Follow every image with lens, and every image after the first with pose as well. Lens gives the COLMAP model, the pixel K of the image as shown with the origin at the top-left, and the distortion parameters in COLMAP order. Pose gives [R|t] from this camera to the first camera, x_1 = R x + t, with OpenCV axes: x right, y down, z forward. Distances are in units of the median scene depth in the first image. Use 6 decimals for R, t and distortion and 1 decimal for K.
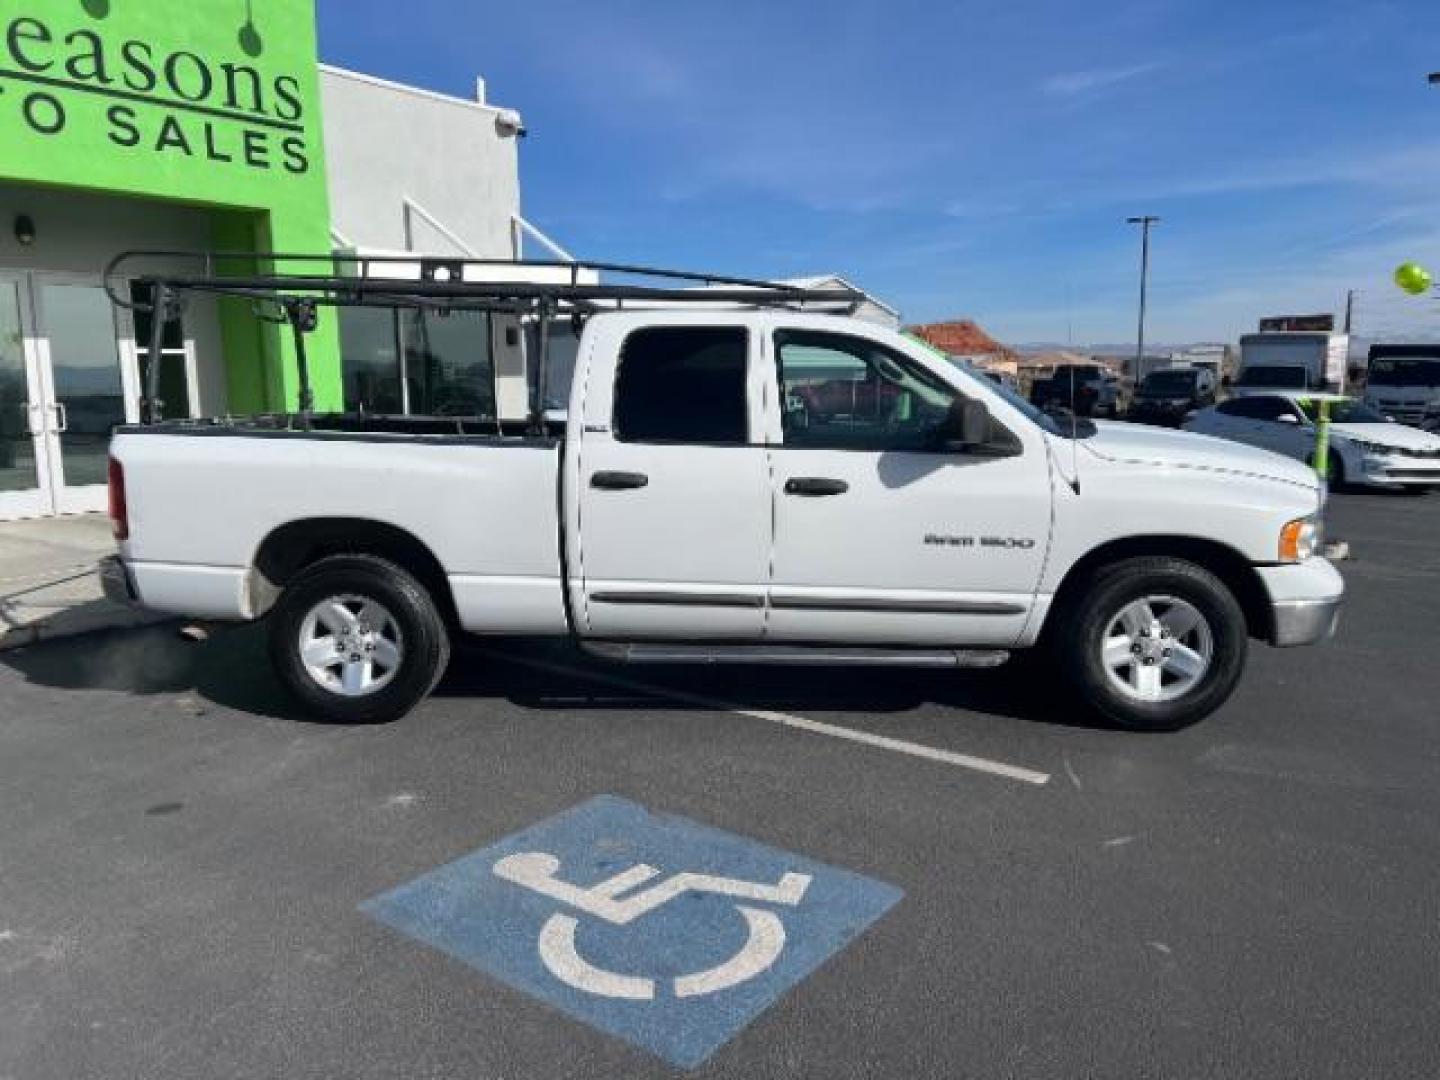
lens RADIAL K [[1075.7, 0, 716.5], [0, 1075.7, 538.9], [0, 0, 1]] dist [0.049449, -0.056484]
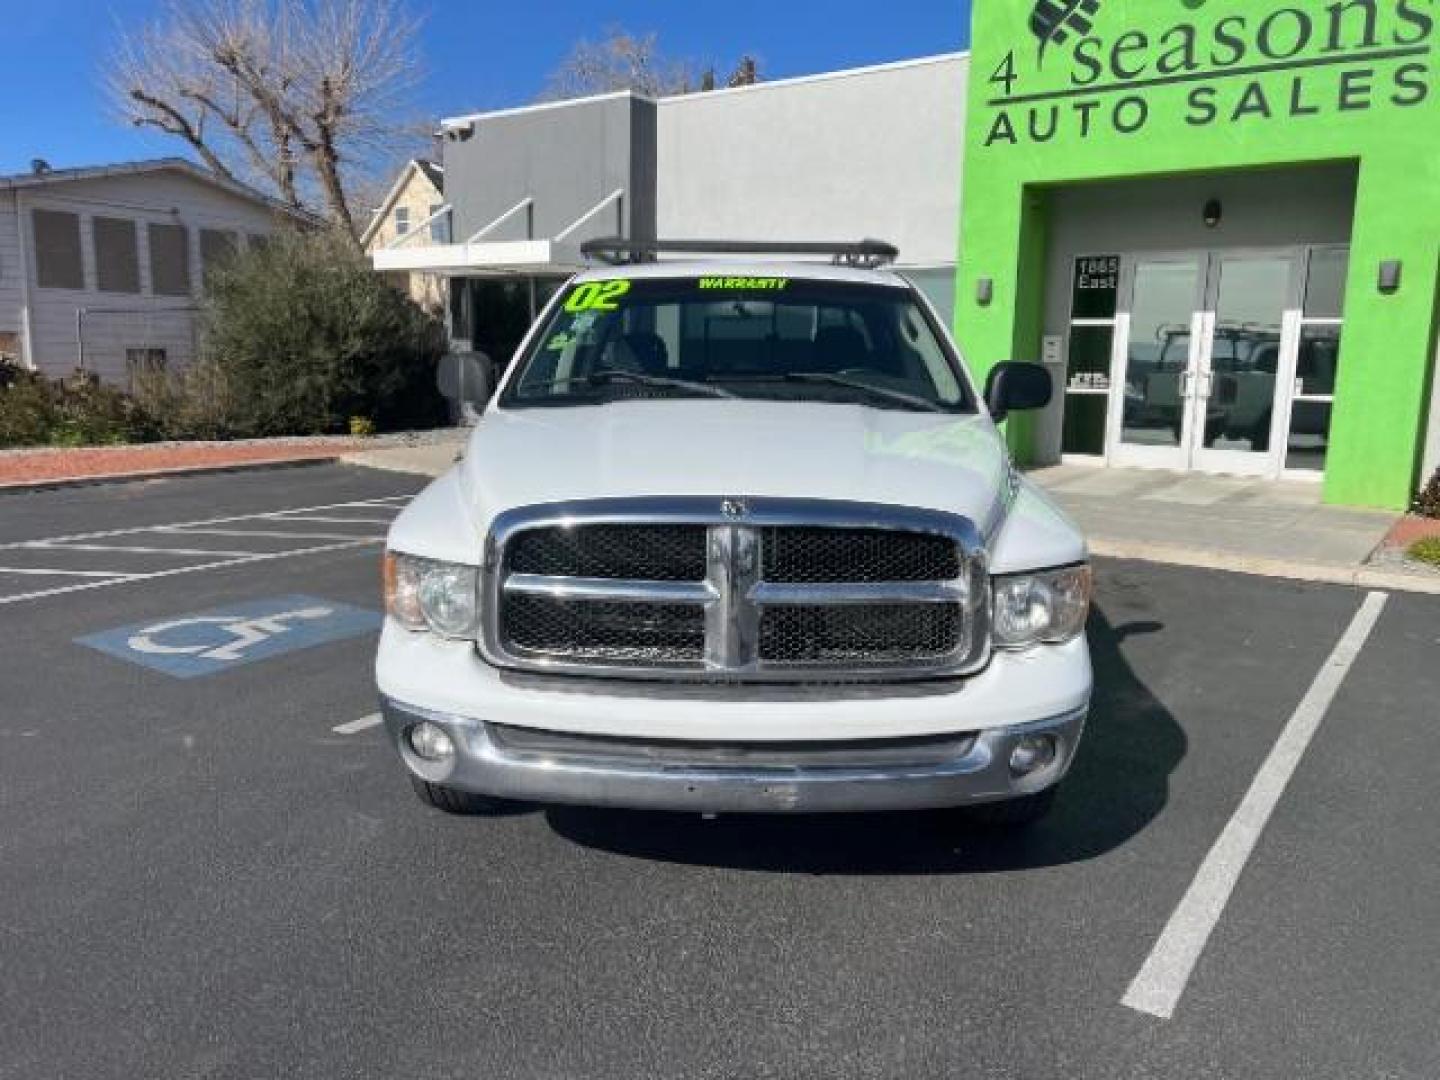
lens RADIAL K [[1075.7, 0, 717.2], [0, 1075.7, 536.6], [0, 0, 1]] dist [0.049449, -0.056484]
pose [[0.030302, 0.178957, -0.983390, 0.528620], [-0.165263, 0.971198, 0.171646, -0.076221], [0.985784, 0.157317, 0.059004, 0.524118]]
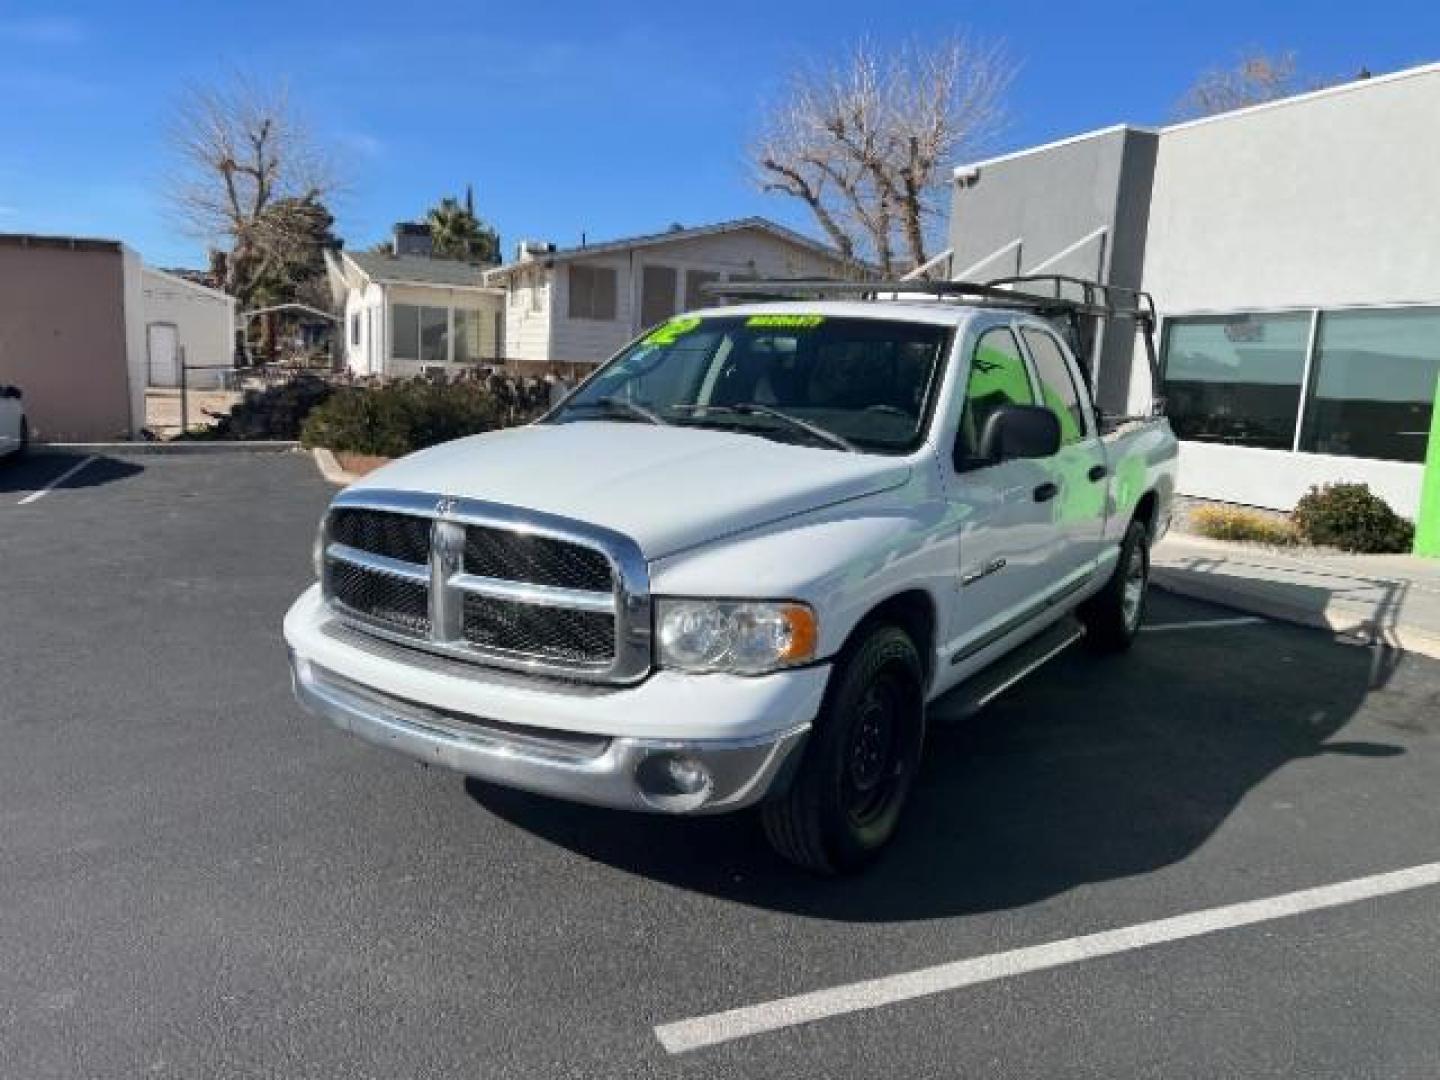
lens RADIAL K [[1075.7, 0, 723.0], [0, 1075.7, 530.2], [0, 0, 1]] dist [0.049449, -0.056484]
pose [[-0.491829, 0.112808, -0.863353, 0.500587], [-0.170782, 0.959811, 0.222702, -0.113793], [0.853778, 0.256977, -0.452797, 0.746270]]
